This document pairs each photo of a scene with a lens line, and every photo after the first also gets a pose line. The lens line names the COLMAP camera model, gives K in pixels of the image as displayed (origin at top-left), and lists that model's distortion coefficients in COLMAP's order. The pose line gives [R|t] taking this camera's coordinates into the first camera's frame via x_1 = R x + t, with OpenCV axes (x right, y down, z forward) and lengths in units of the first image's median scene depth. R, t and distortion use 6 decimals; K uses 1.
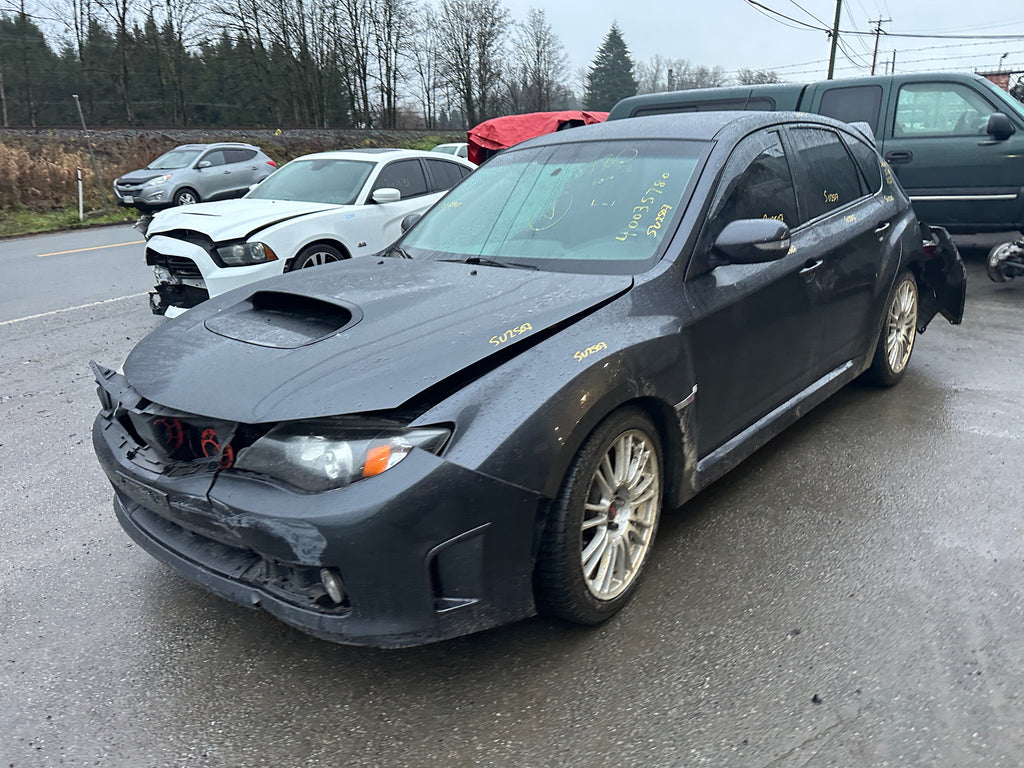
lens RADIAL K [[727.3, 0, 525.6], [0, 727.3, 371.0], [0, 0, 1]] dist [0.029327, -0.036386]
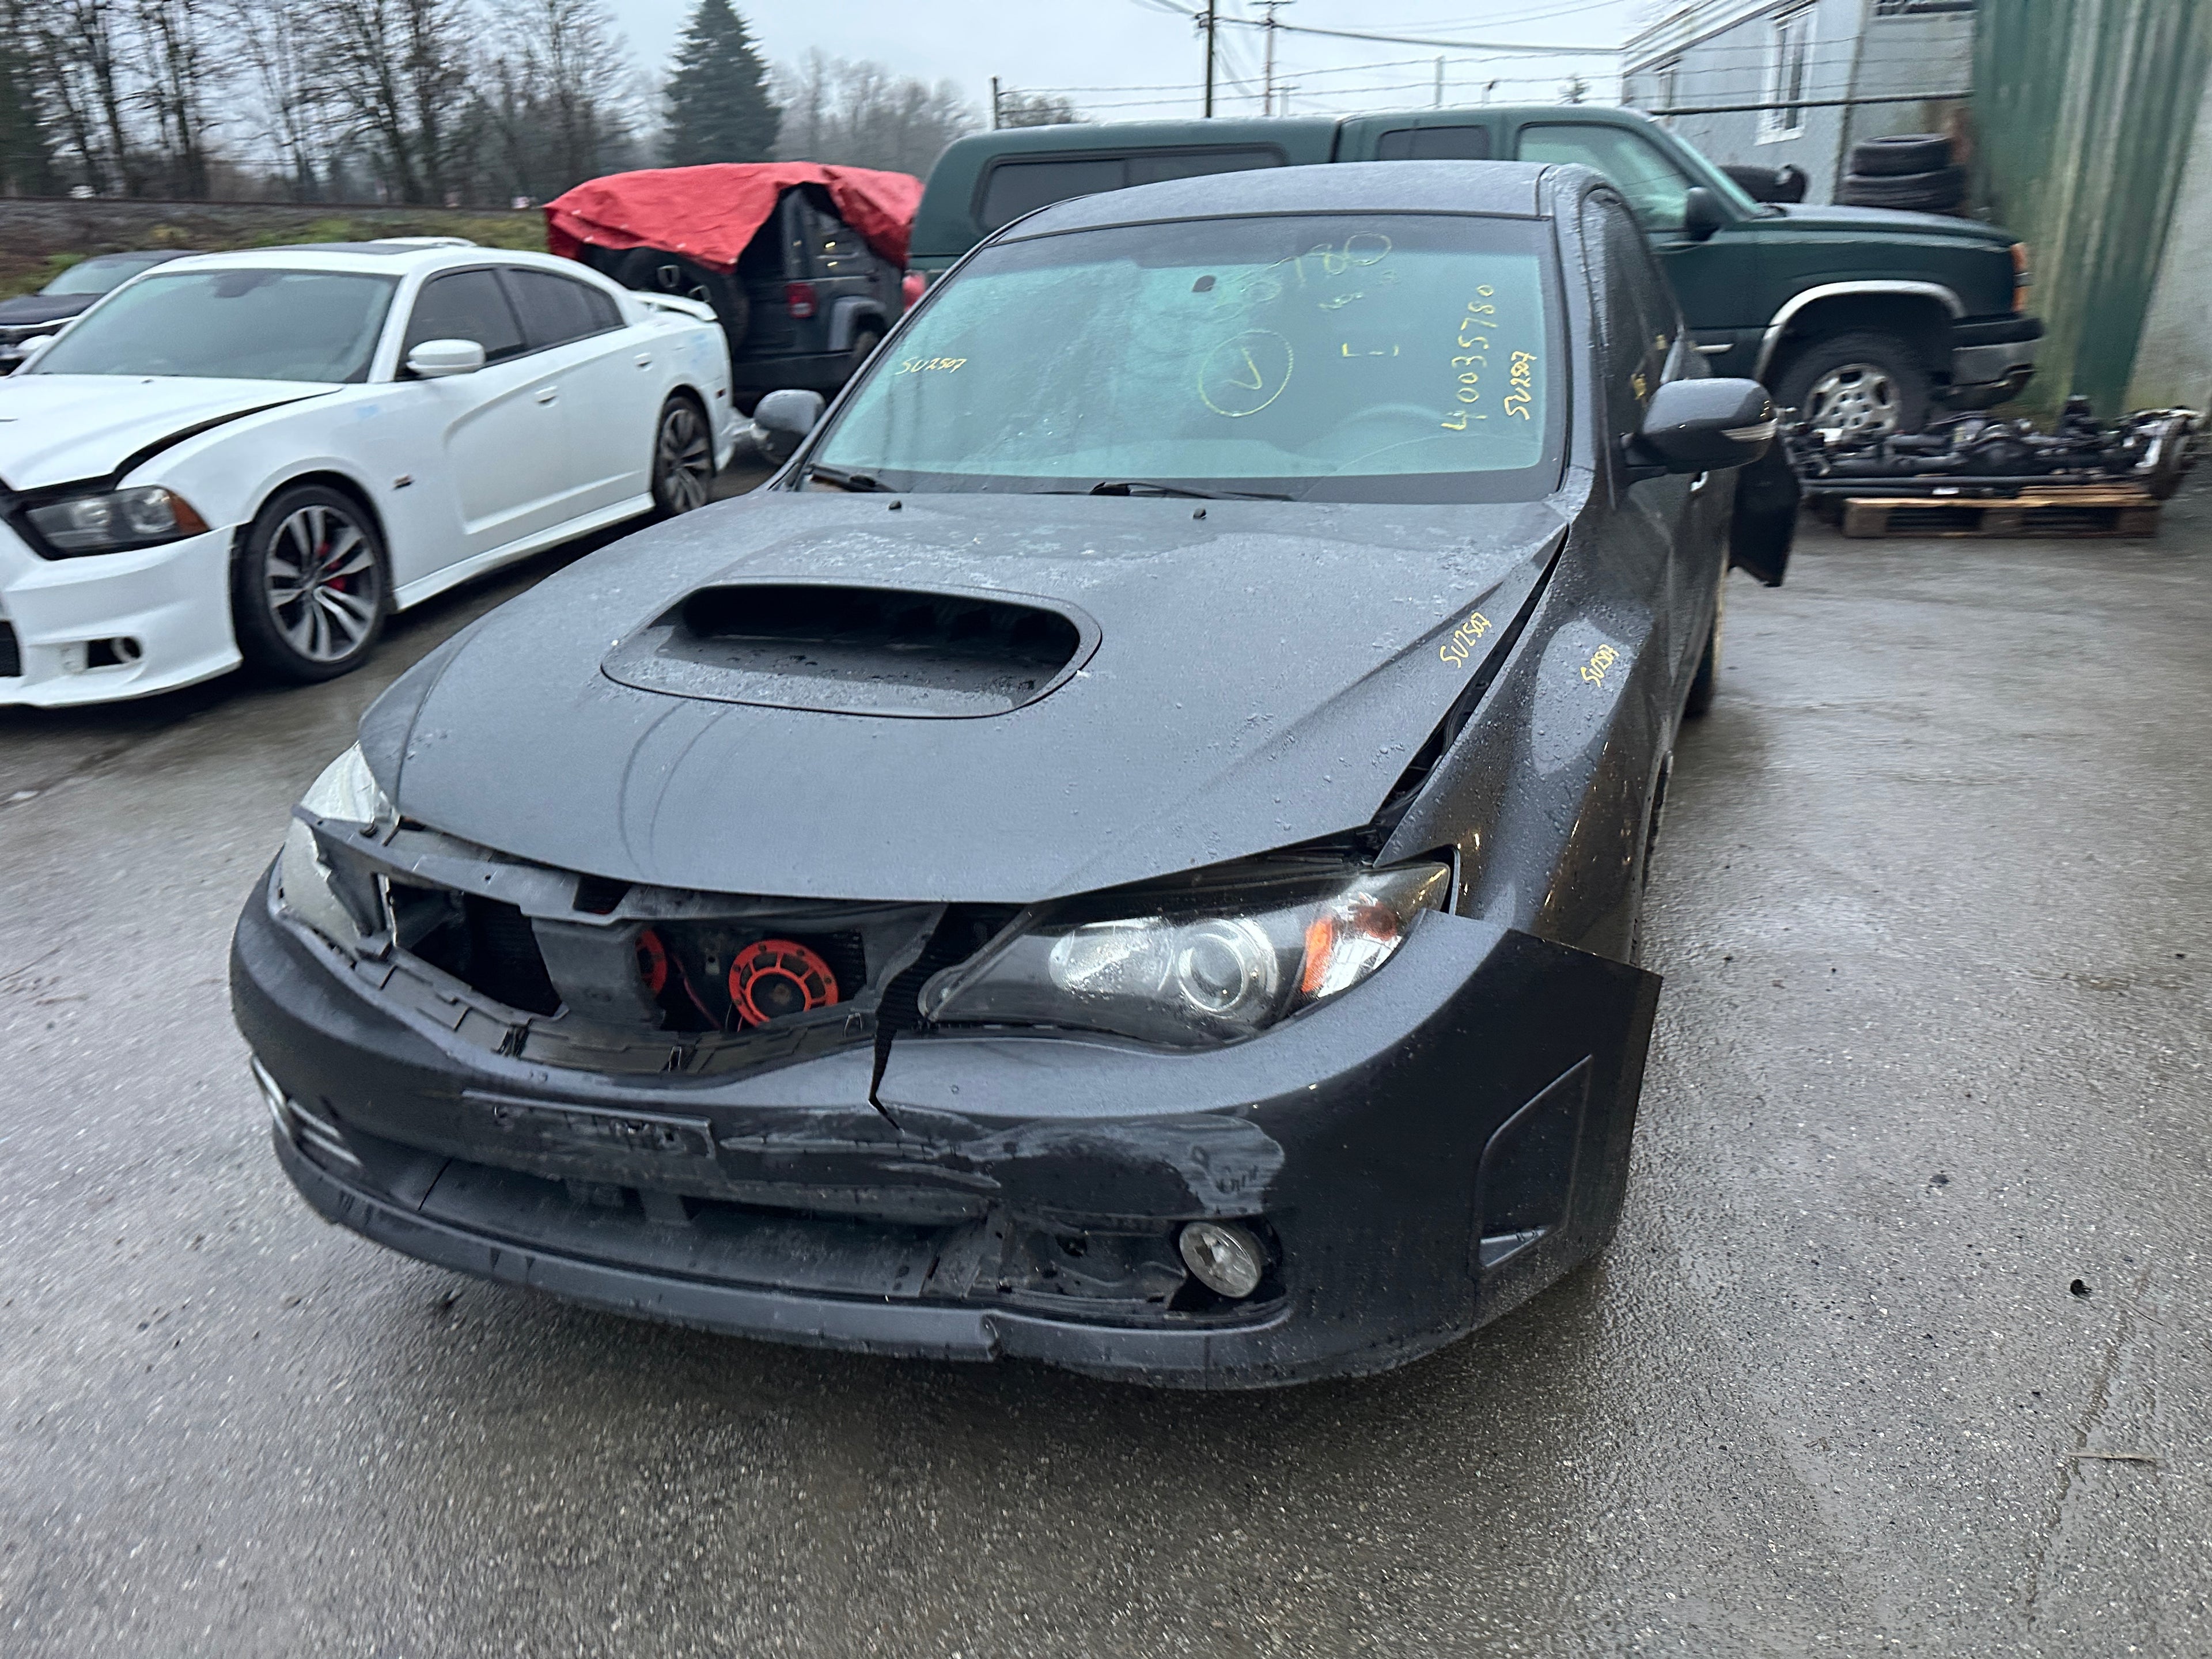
lens RADIAL K [[1571.0, 0, 1140.2], [0, 1571.0, 822.0], [0, 0, 1]] dist [0.029327, -0.036386]
pose [[0.937163, -0.110052, 0.331080, -0.160565], [0.094739, 0.993564, 0.062092, -0.004860], [-0.335782, -0.026824, 0.941558, 0.045893]]
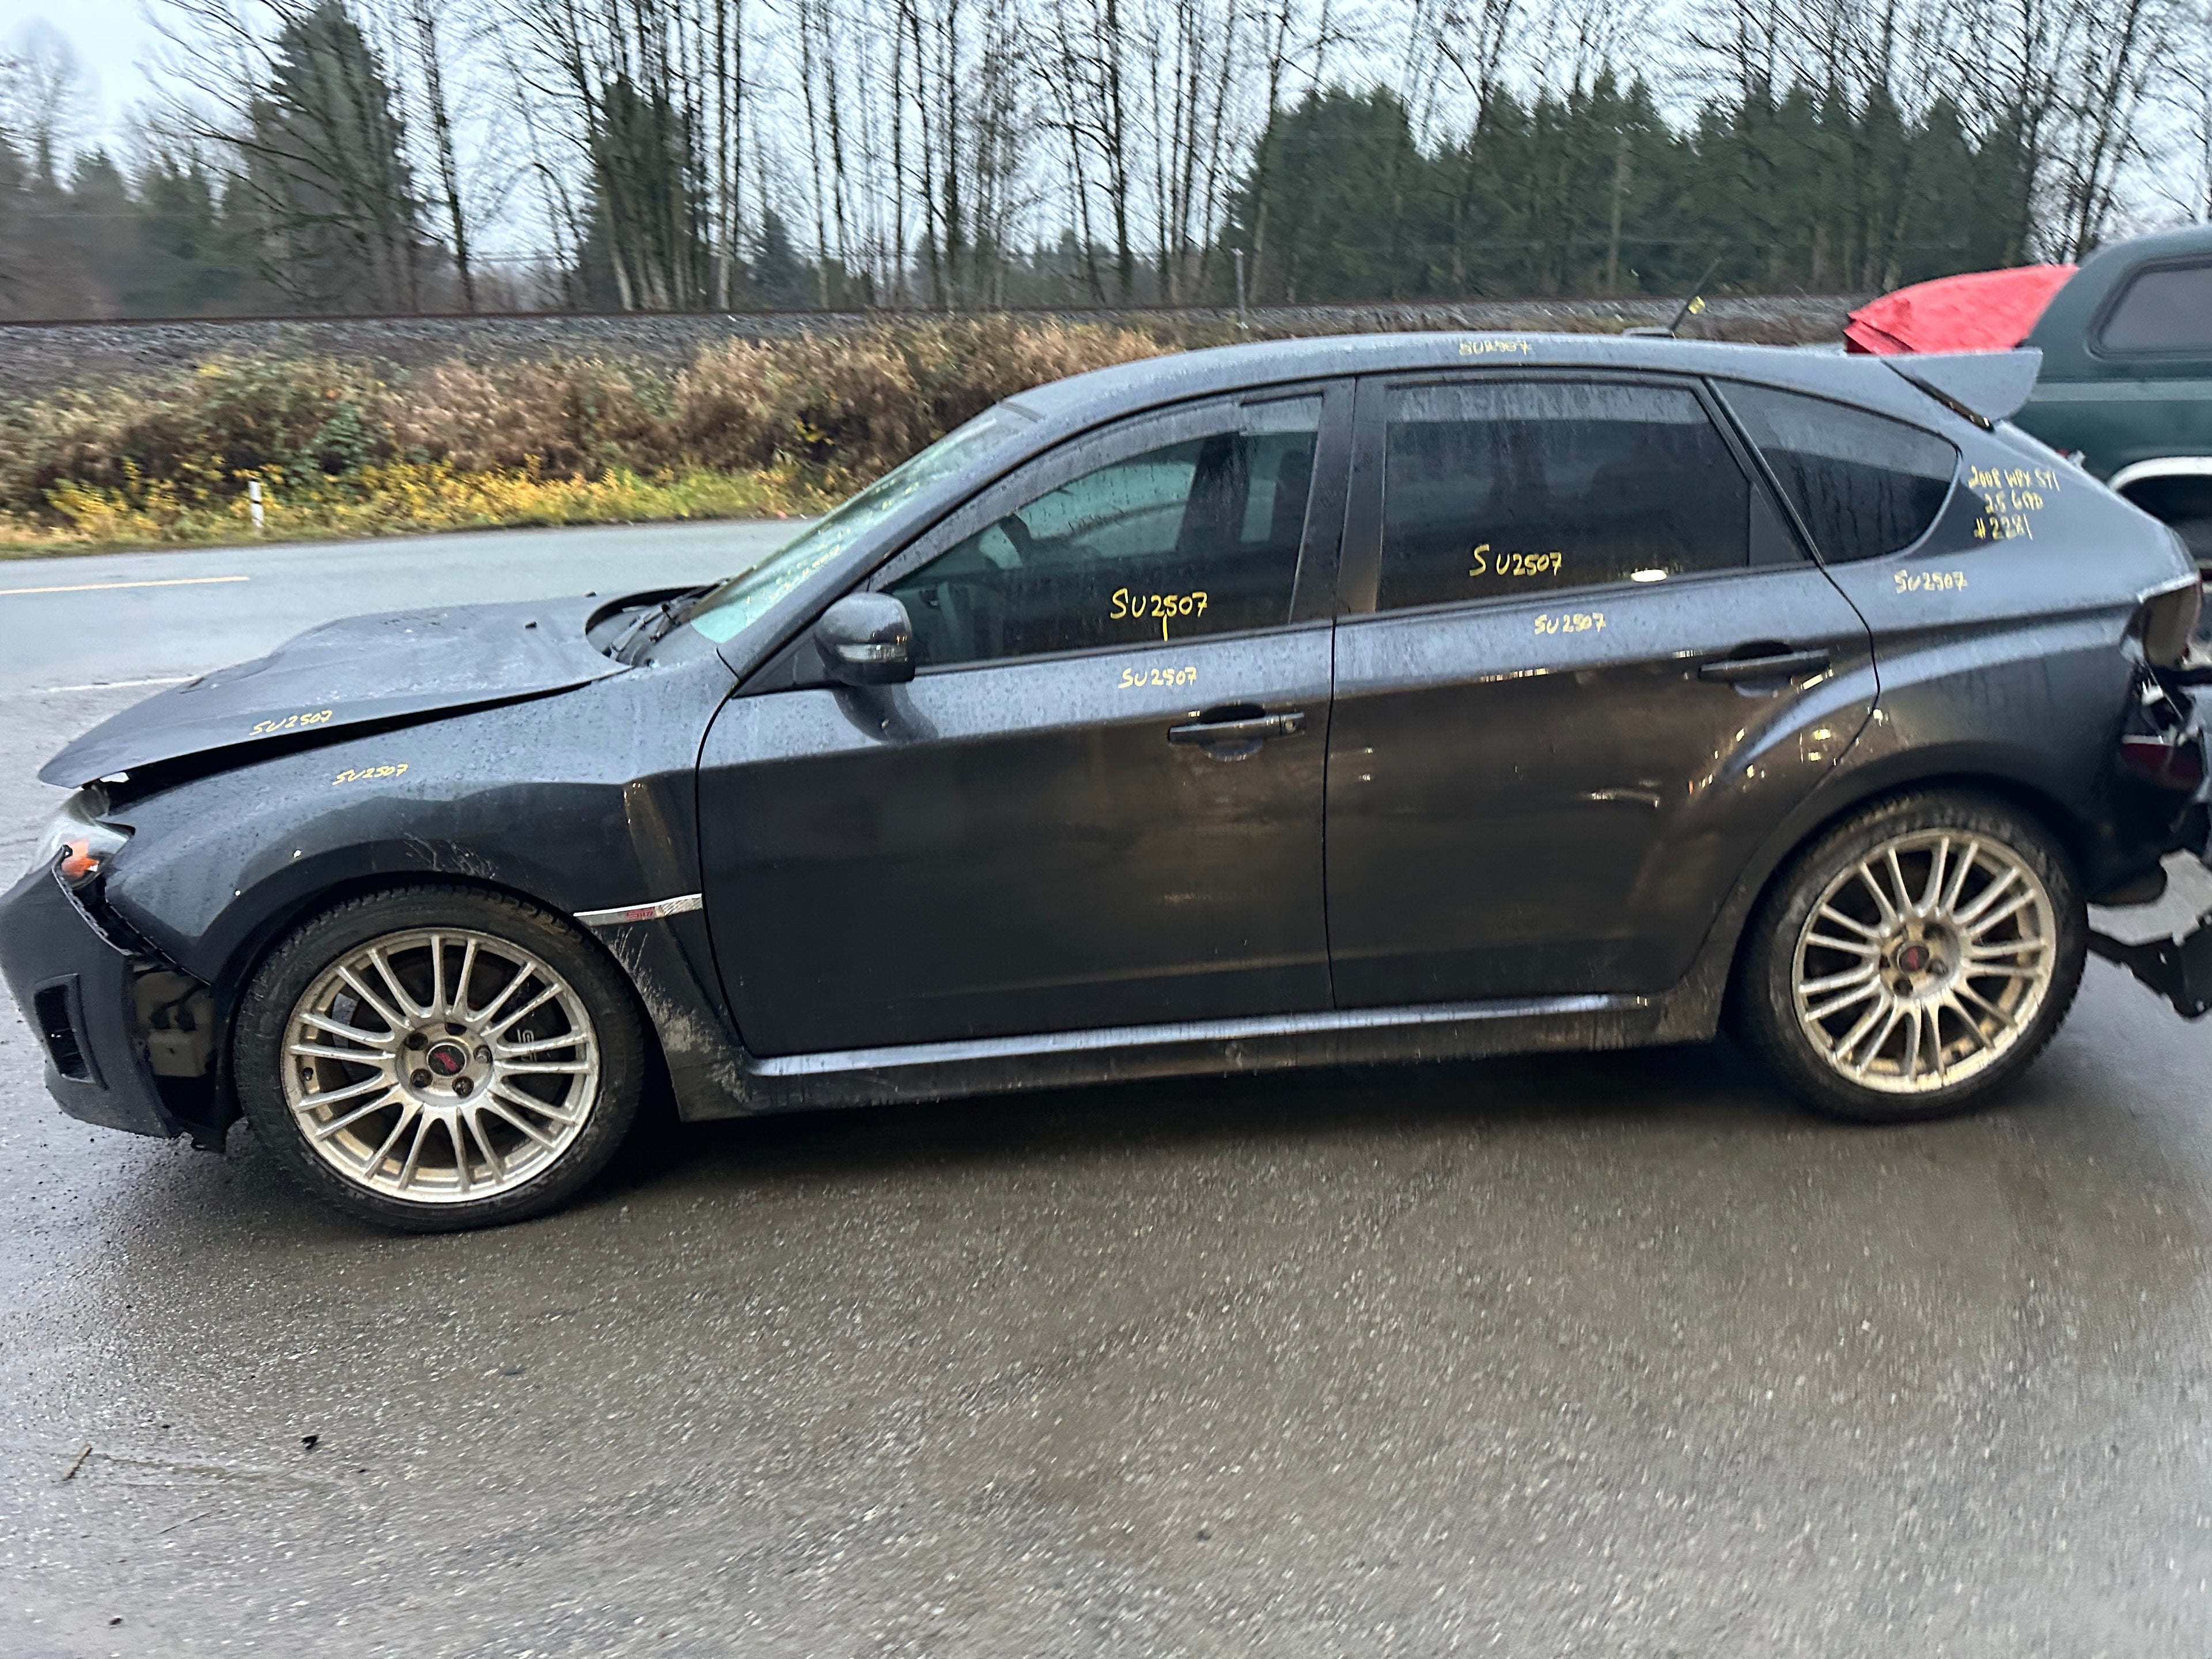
lens RADIAL K [[1571.0, 0, 1120.8], [0, 1571.0, 841.1], [0, 0, 1]] dist [0.029327, -0.036386]
pose [[0.737589, 0.209184, -0.642032, 0.408987], [-0.198179, 0.975996, 0.090321, -0.063277], [0.645514, 0.060617, 0.761339, 0.118300]]
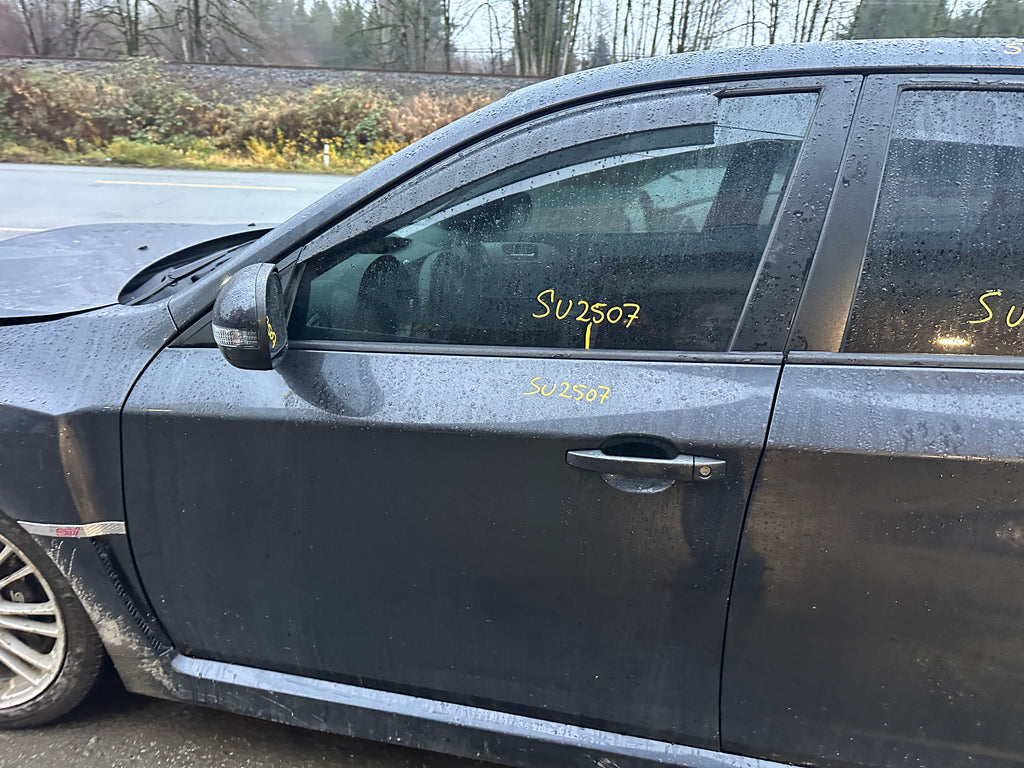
lens RADIAL K [[727.3, 0, 515.2], [0, 727.3, 389.3], [0, 0, 1]] dist [0.029327, -0.036386]
pose [[0.494136, 0.356254, -0.793040, 0.279531], [-0.306827, 0.924950, 0.224331, -0.104459], [0.813441, 0.132476, 0.566360, 0.319414]]
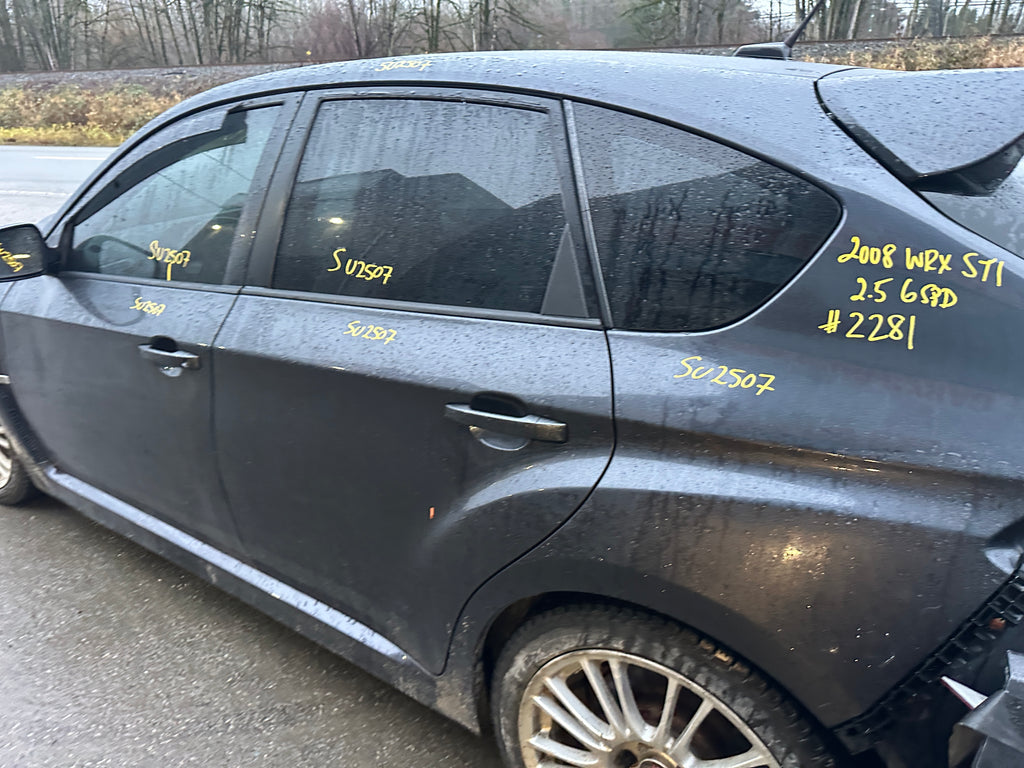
lens RADIAL K [[727.3, 0, 504.4], [0, 727.3, 384.8], [0, 0, 1]] dist [0.029327, -0.036386]
pose [[0.126621, 0.405573, -0.905250, 0.416539], [-0.278095, 0.890512, 0.360072, -0.174954], [0.952171, 0.206153, 0.225545, 0.492320]]
